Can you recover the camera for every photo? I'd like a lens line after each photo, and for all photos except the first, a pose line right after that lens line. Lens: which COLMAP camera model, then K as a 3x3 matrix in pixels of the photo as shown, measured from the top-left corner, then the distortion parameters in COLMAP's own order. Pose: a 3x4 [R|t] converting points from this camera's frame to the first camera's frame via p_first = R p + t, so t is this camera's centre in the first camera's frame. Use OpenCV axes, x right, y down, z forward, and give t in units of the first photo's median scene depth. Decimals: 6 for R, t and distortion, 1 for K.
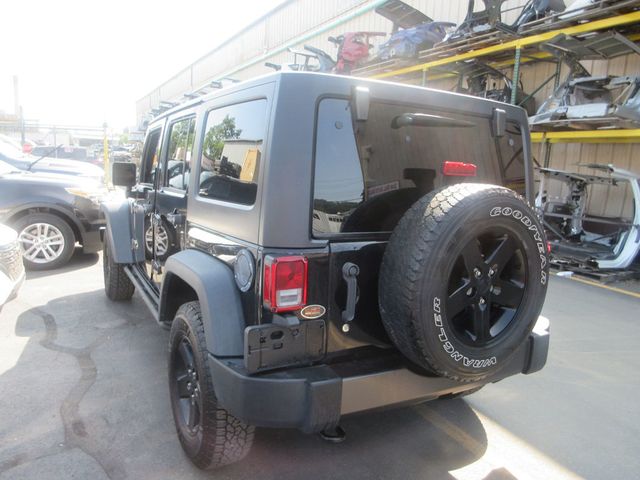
lens RADIAL K [[474.8, 0, 320.0], [0, 474.8, 240.0], [0, 0, 1]] dist [0.011805, -0.011551]
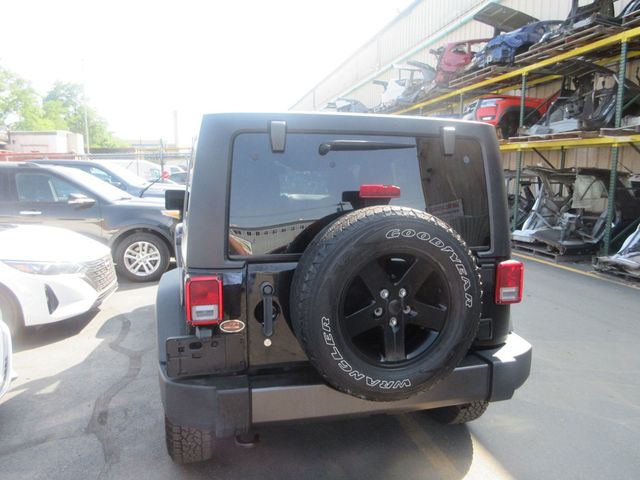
lens RADIAL K [[474.8, 0, 320.0], [0, 474.8, 240.0], [0, 0, 1]] dist [0.011805, -0.011551]
pose [[0.963810, -0.007796, -0.266477, 0.143172], [-0.000132, 0.999558, -0.029719, -0.004779], [0.266591, 0.028678, 0.963383, -0.004073]]
